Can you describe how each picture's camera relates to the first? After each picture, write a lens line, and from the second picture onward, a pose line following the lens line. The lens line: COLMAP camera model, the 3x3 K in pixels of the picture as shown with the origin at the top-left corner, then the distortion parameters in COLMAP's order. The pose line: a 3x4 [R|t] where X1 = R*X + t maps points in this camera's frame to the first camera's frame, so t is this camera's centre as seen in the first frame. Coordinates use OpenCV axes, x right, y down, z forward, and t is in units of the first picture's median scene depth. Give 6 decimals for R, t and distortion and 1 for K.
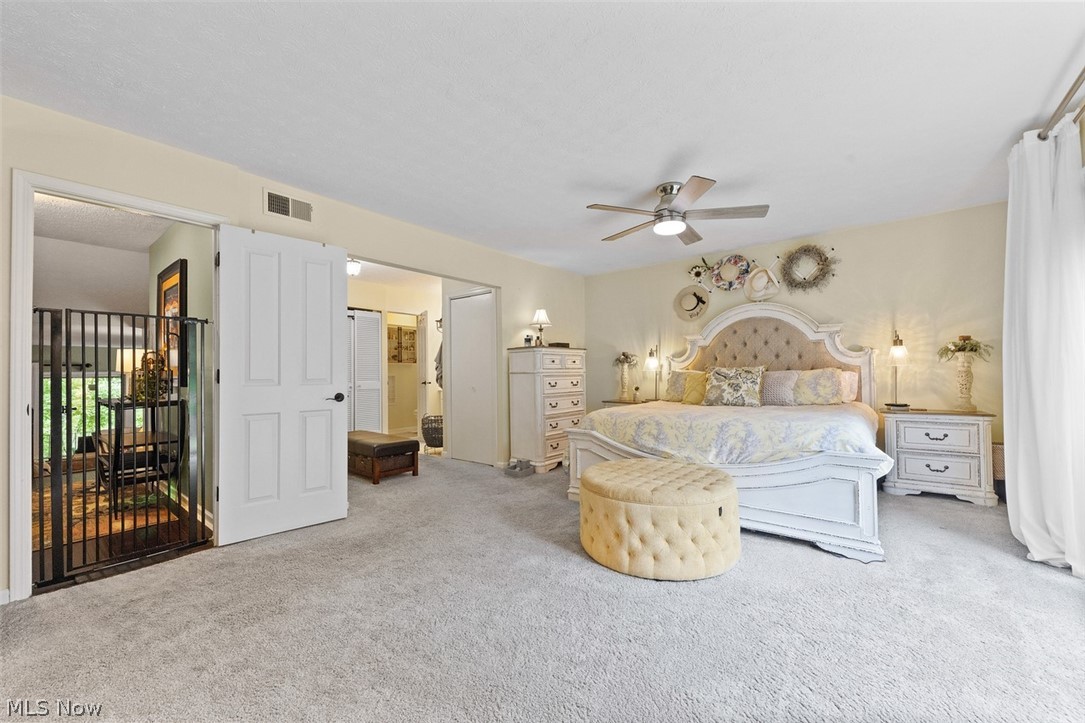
lens RADIAL K [[430.4, 0, 541.7], [0, 430.4, 365.9], [0, 0, 1]] dist [0.006707, -0.002598]
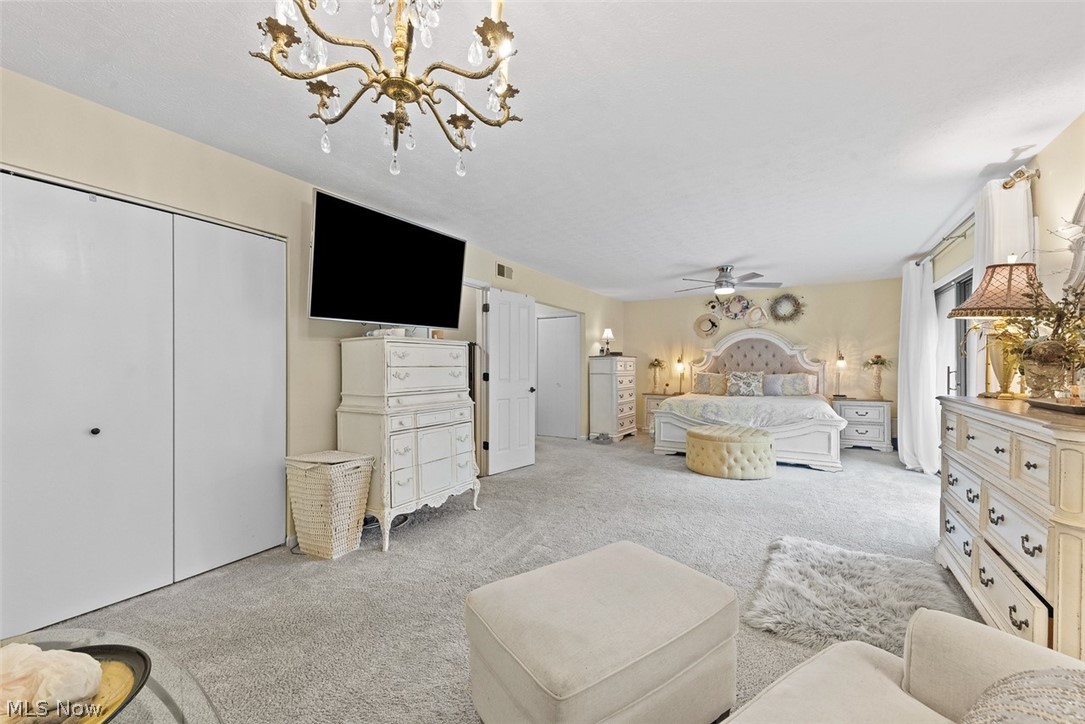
lens RADIAL K [[430.4, 0, 535.0], [0, 430.4, 367.6], [0, 0, 1]] dist [0.006707, -0.002598]
pose [[0.992715, 0.009911, 0.120077, -0.524137], [-0.011691, 0.999832, 0.014132, -0.026344], [-0.119917, -0.015433, 0.992664, -0.489286]]
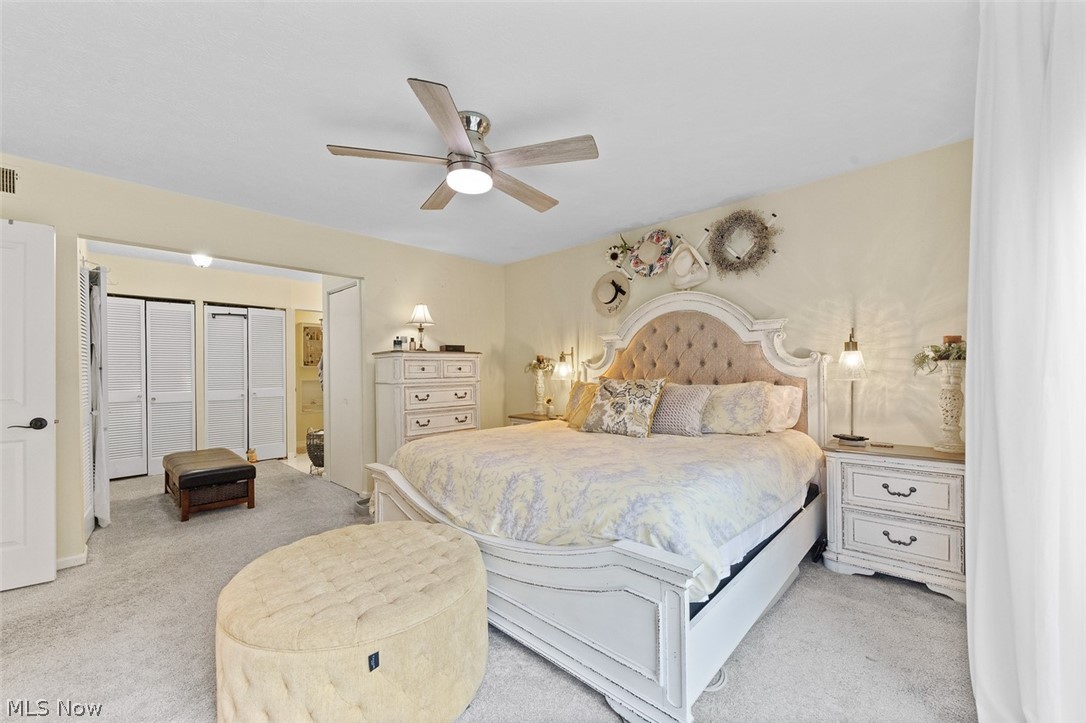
lens RADIAL K [[430.8, 0, 541.5], [0, 430.8, 367.6], [0, 0, 1]] dist [0.006707, -0.002598]
pose [[0.995628, 0.000777, -0.093409, 0.385607], [0.000330, 0.999930, 0.011838, -0.026965], [0.093412, -0.011817, 0.995557, 0.264835]]
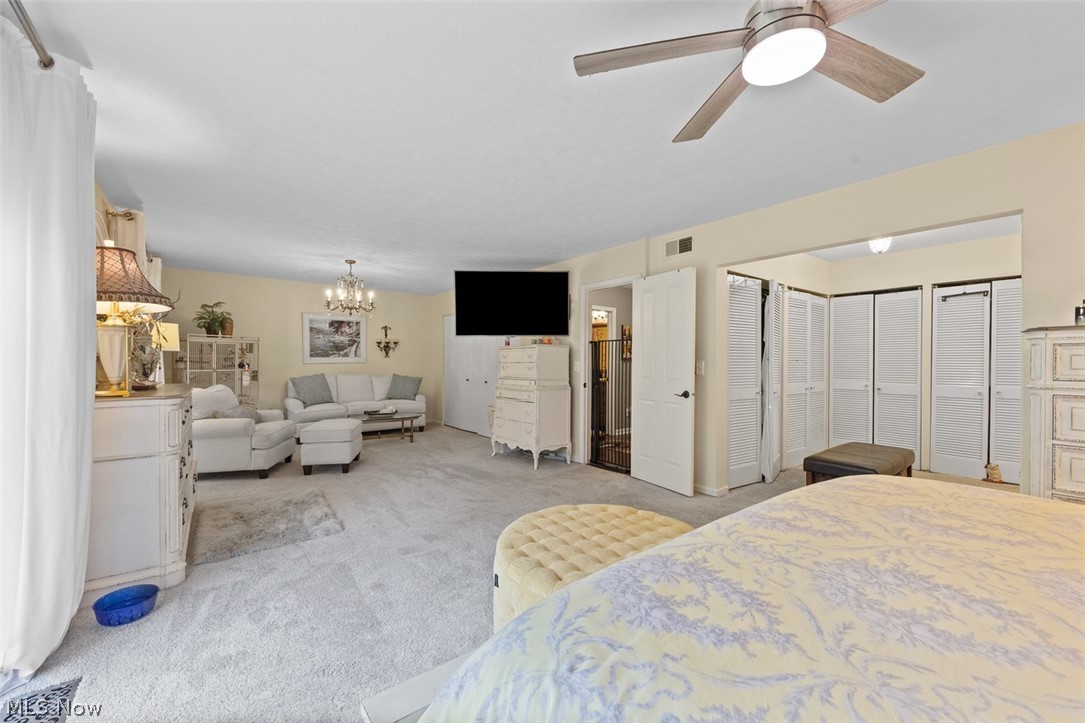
lens RADIAL K [[430.4, 0, 540.2], [0, 430.4, 365.7], [0, 0, 1]] dist [0.006707, -0.002598]
pose [[-0.234804, 0.017091, -0.971893, 0.631934], [0.012940, 0.999812, 0.014456, -0.023174], [0.971957, -0.009182, -0.234981, 0.713968]]
